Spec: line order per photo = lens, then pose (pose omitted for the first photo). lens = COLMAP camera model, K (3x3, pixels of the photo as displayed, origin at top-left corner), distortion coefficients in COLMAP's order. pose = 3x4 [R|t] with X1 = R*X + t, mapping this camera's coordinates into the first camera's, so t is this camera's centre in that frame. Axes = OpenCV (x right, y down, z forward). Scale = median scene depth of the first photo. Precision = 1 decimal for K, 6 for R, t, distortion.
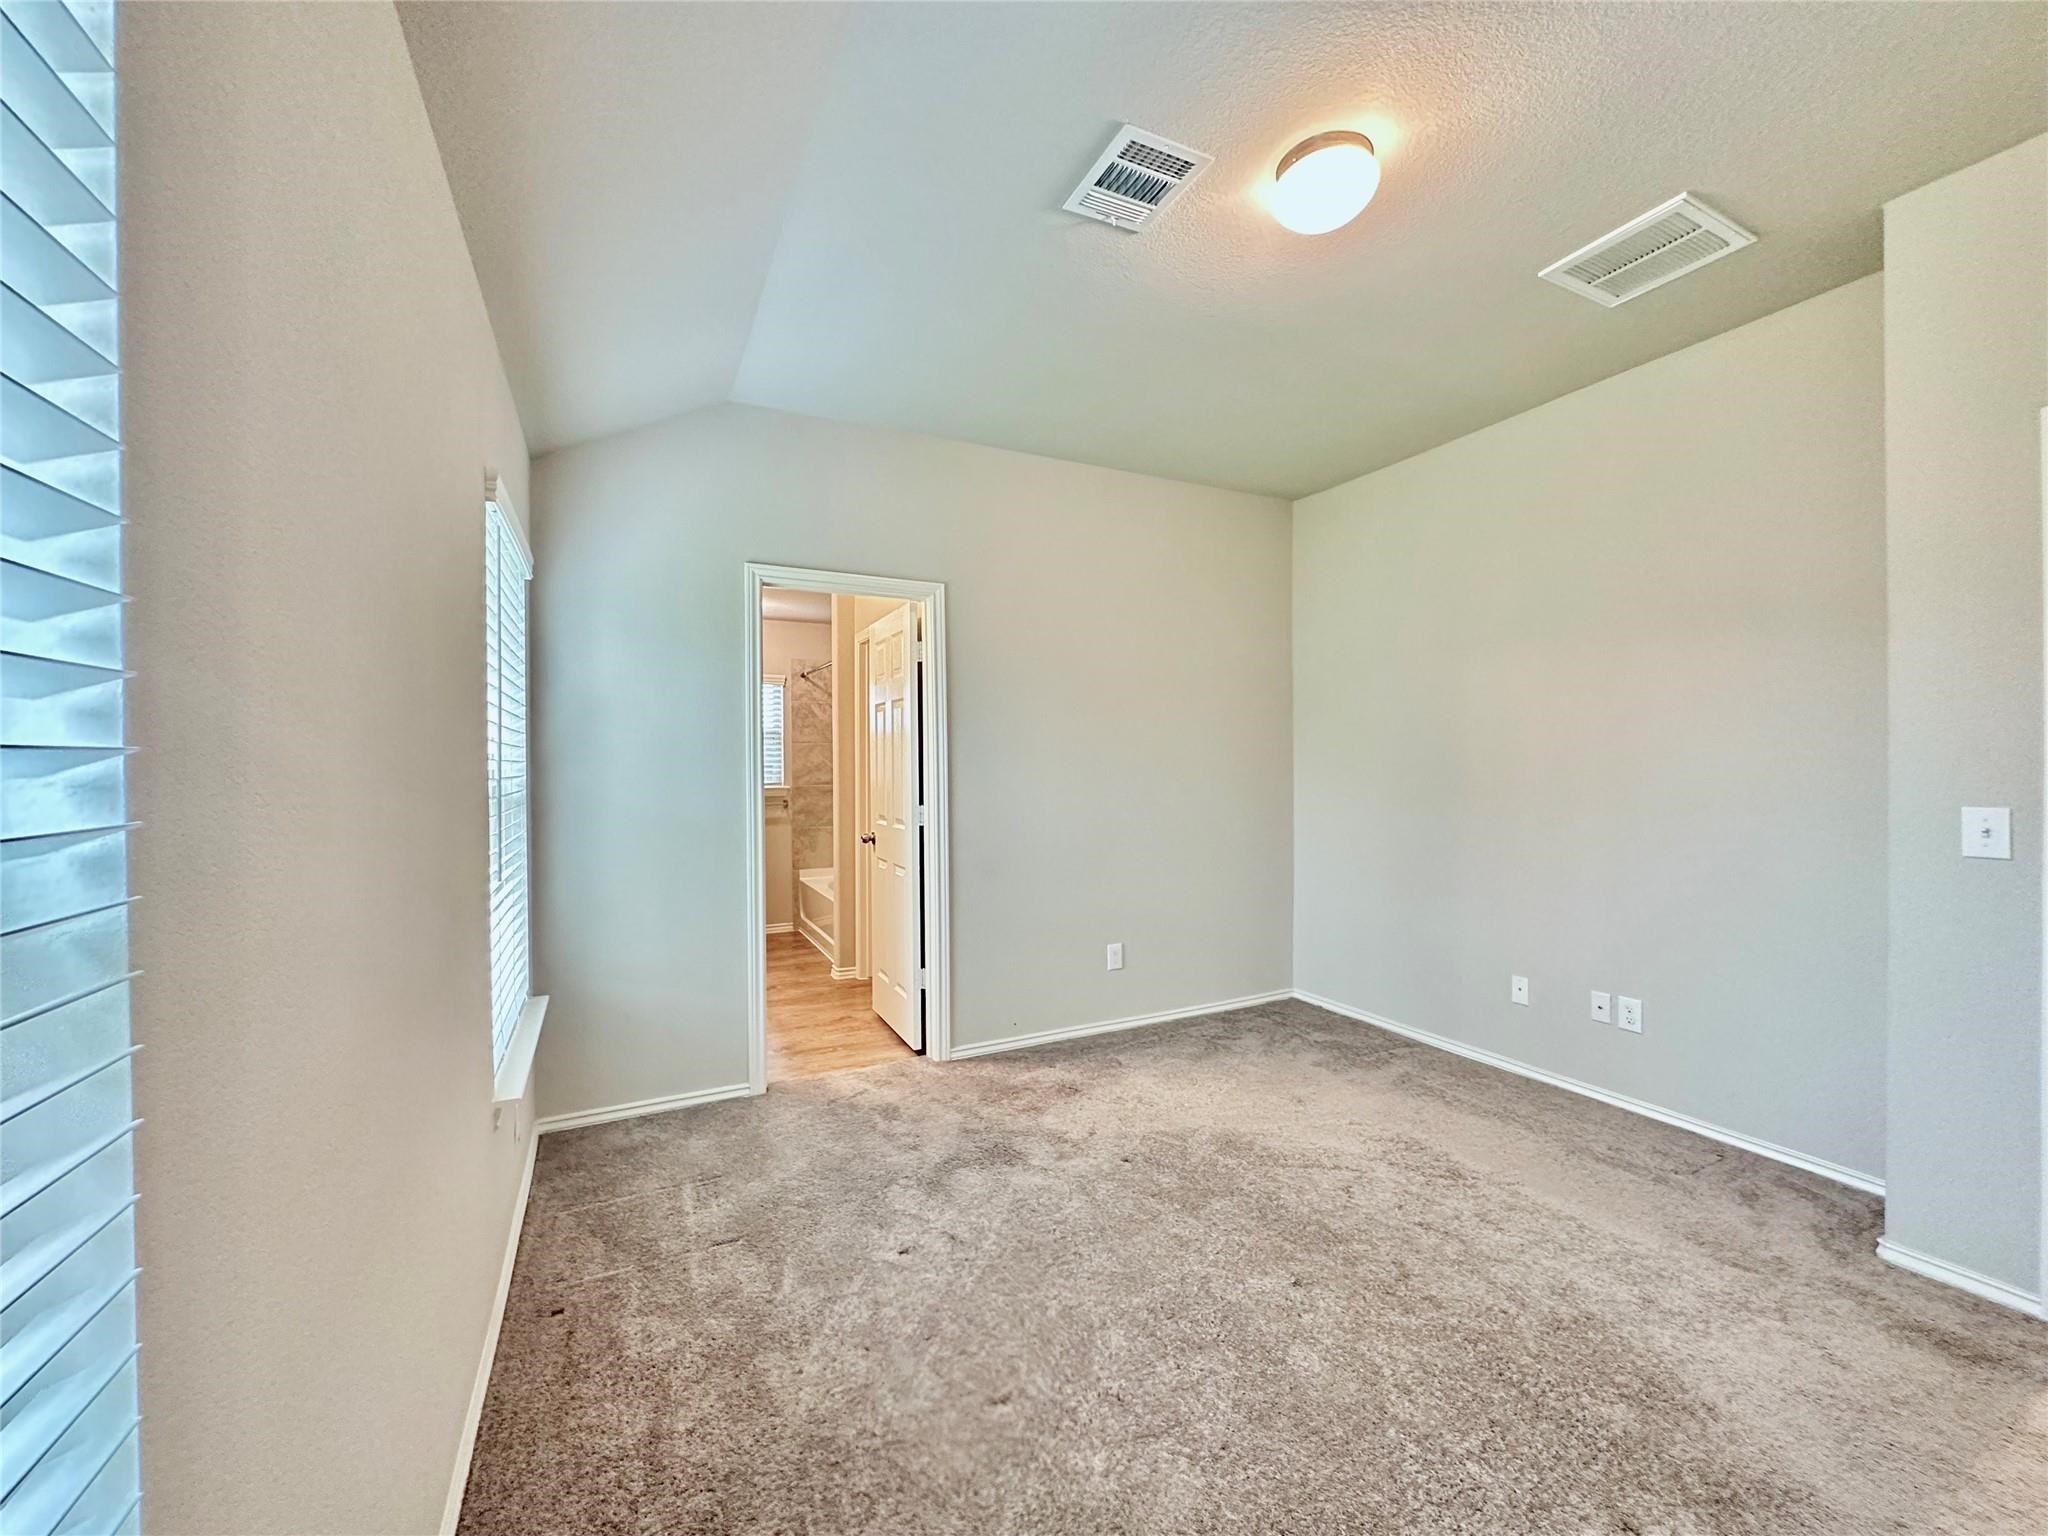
lens RADIAL K [[819.0, 0, 1026.1], [0, 819.0, 765.2], [0, 0, 1]] dist [-0.001440, 0.000749]
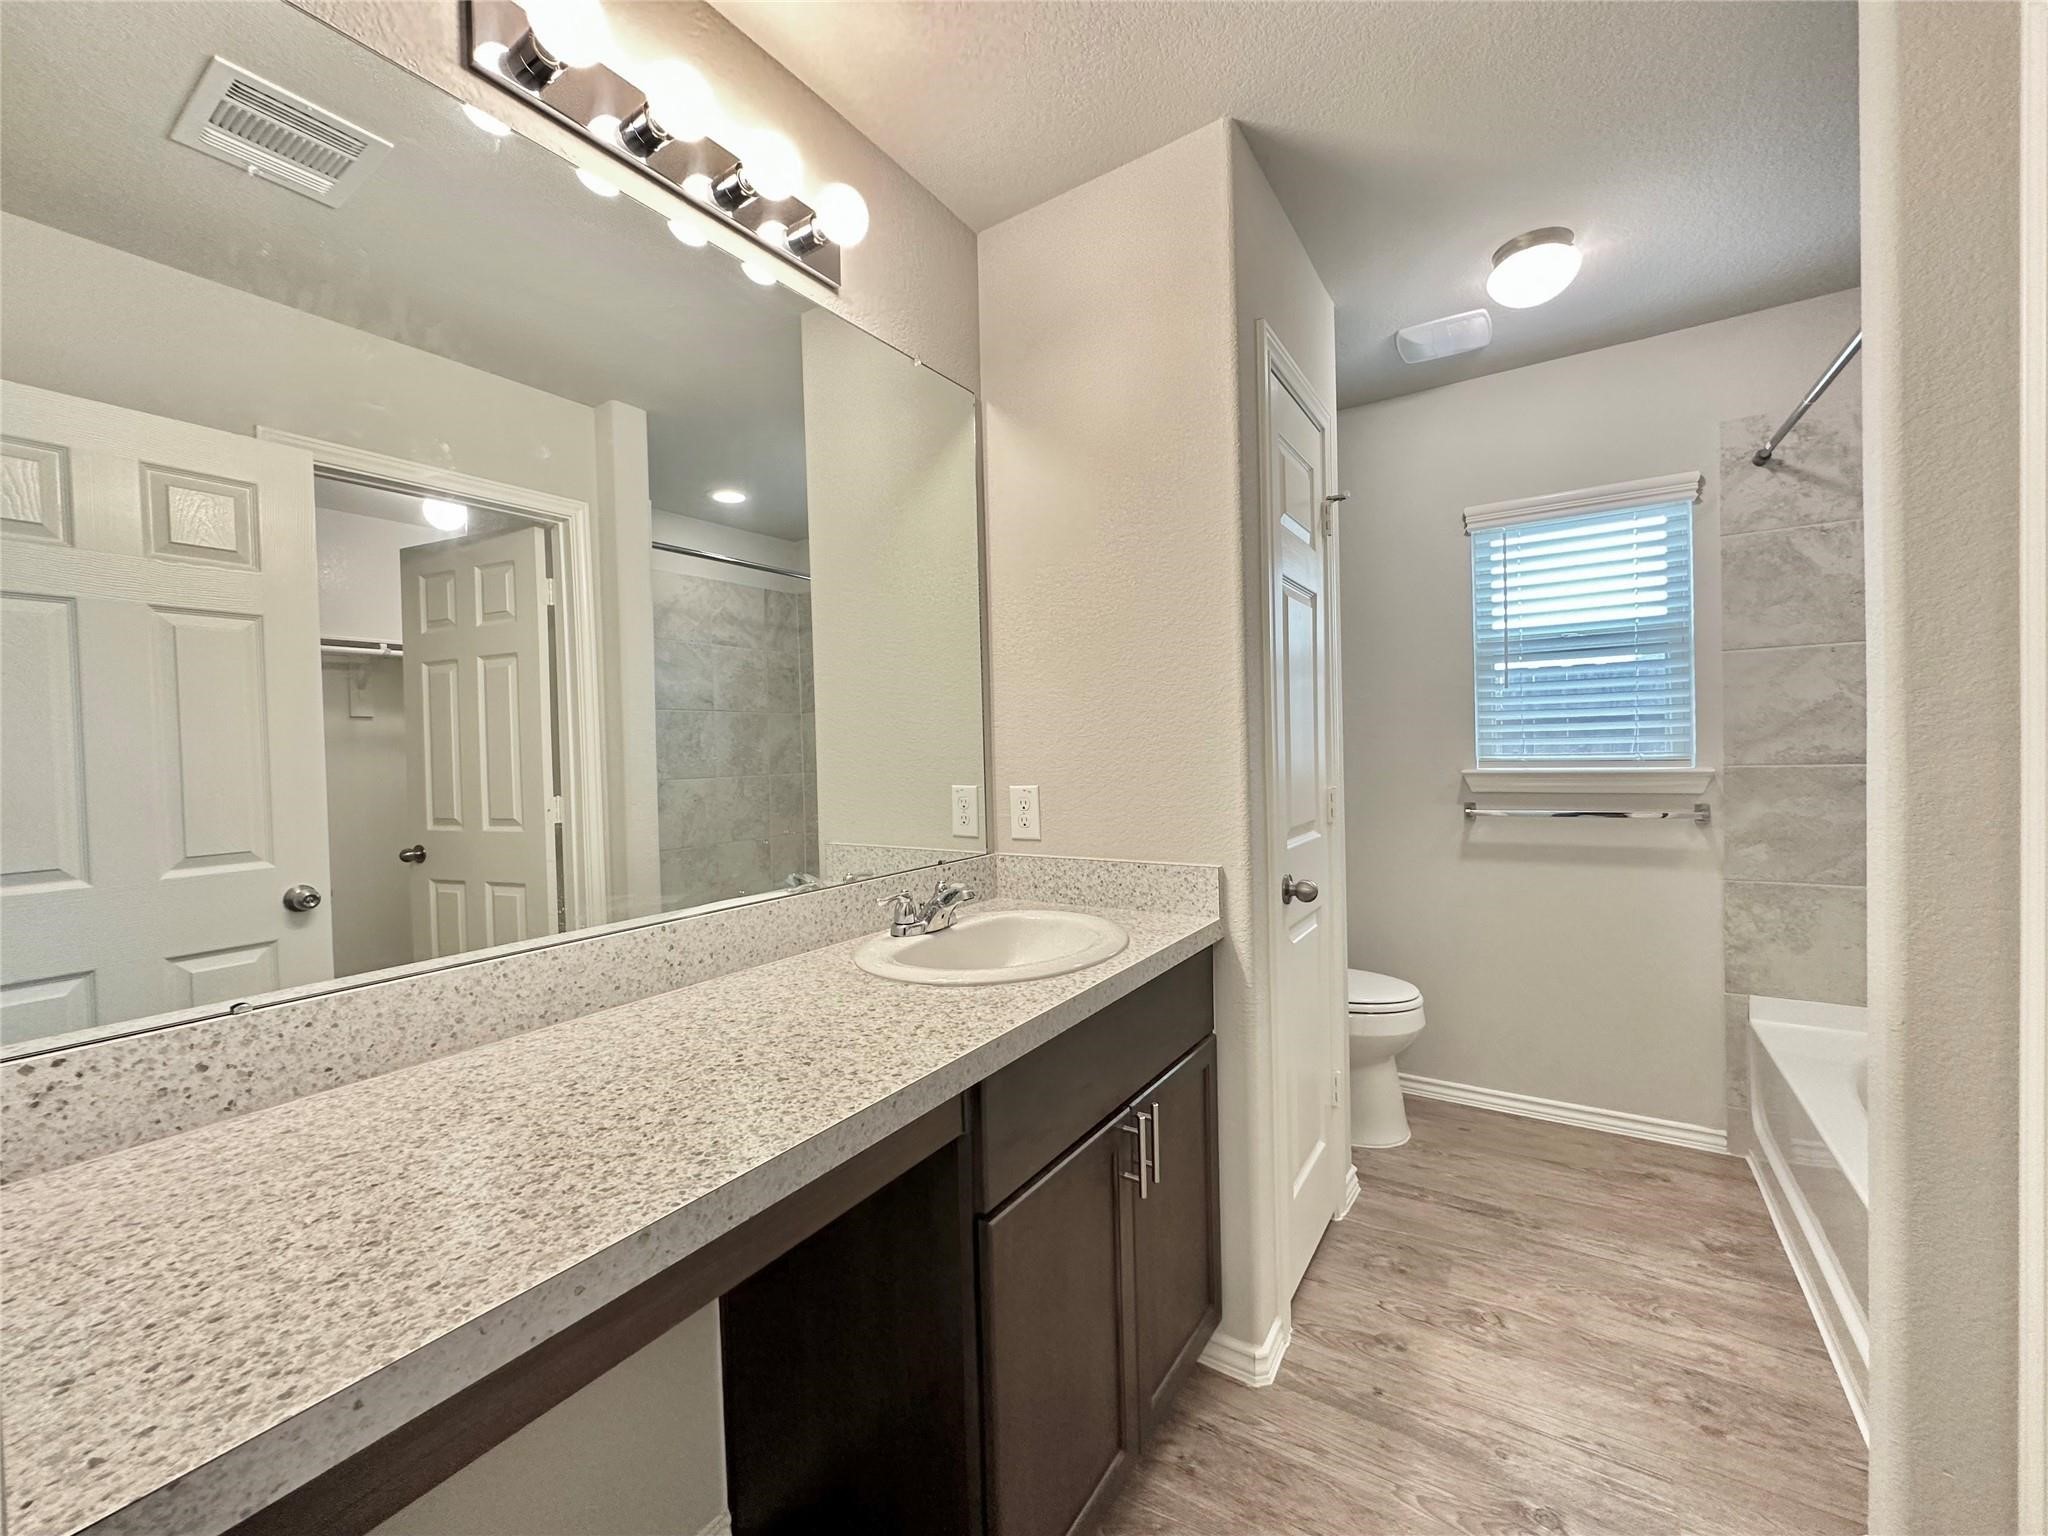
lens RADIAL K [[819.0, 0, 1018.9], [0, 819.0, 767.7], [0, 0, 1]] dist [-0.001440, 0.000749]
pose [[0.490136, 0.007468, -0.871614, -0.191428], [0.020167, 0.999598, 0.019906, 0.019069], [0.871413, -0.027335, 0.489788, 0.868527]]
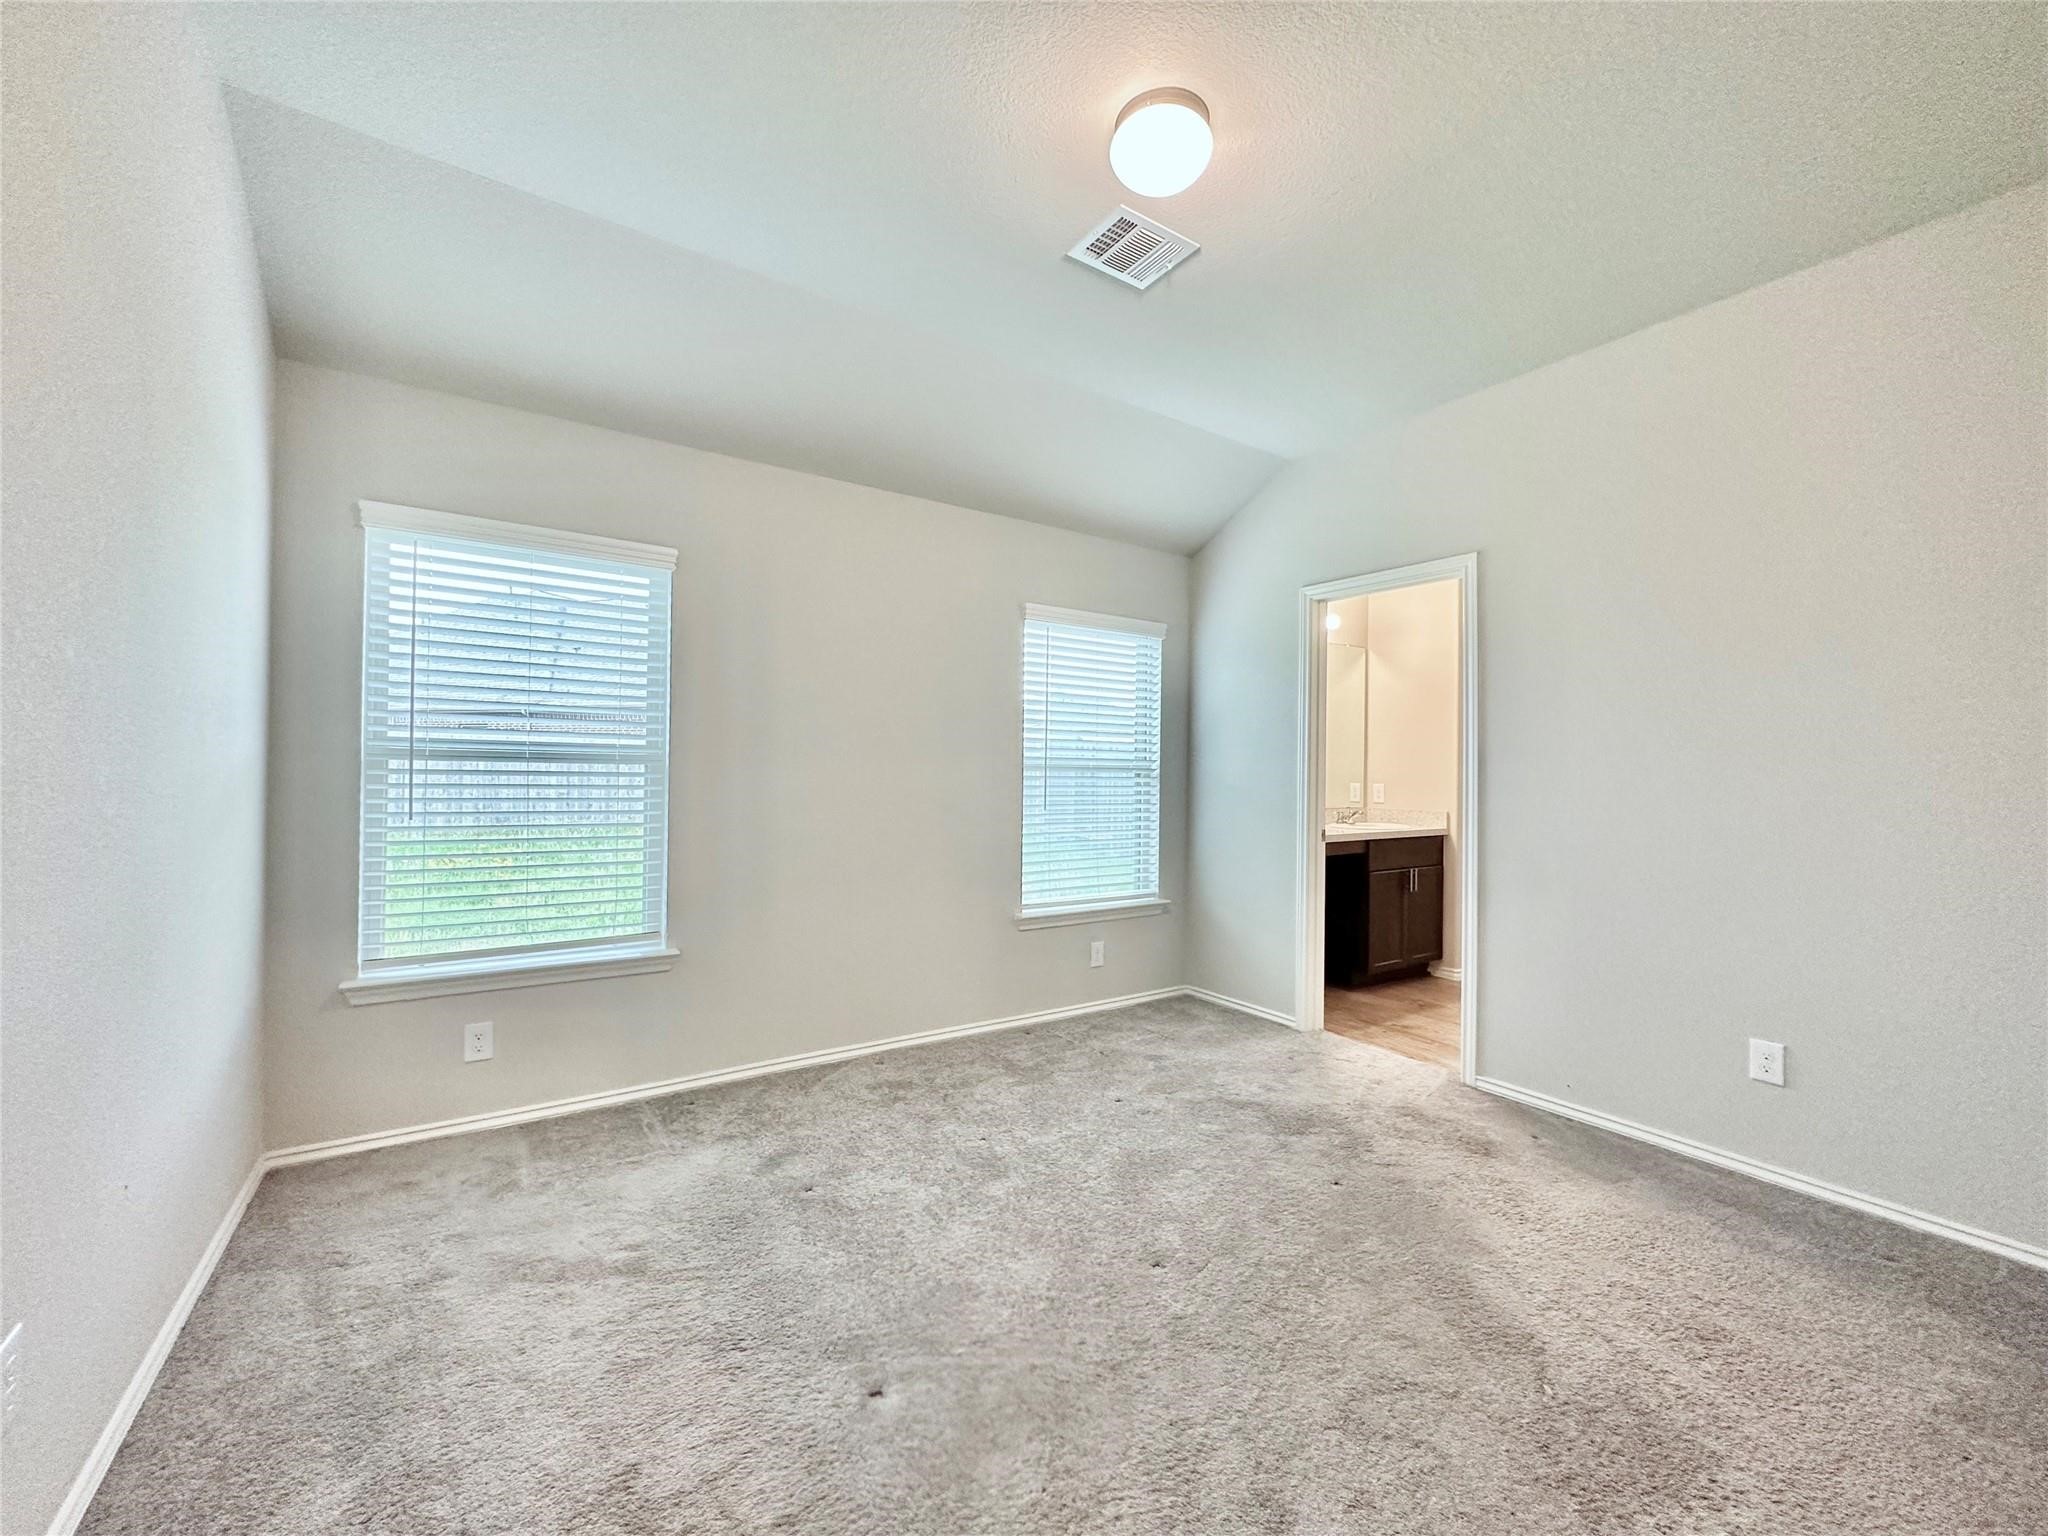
lens RADIAL K [[819.0, 0, 1025.4], [0, 819.0, 765.8], [0, 0, 1]] dist [-0.001440, 0.000749]
pose [[0.124857, 0.000480, -0.992175, 0.654318], [-0.017691, 0.999842, -0.001743, 0.020474], [0.992017, 0.017770, 0.124846, 0.361498]]
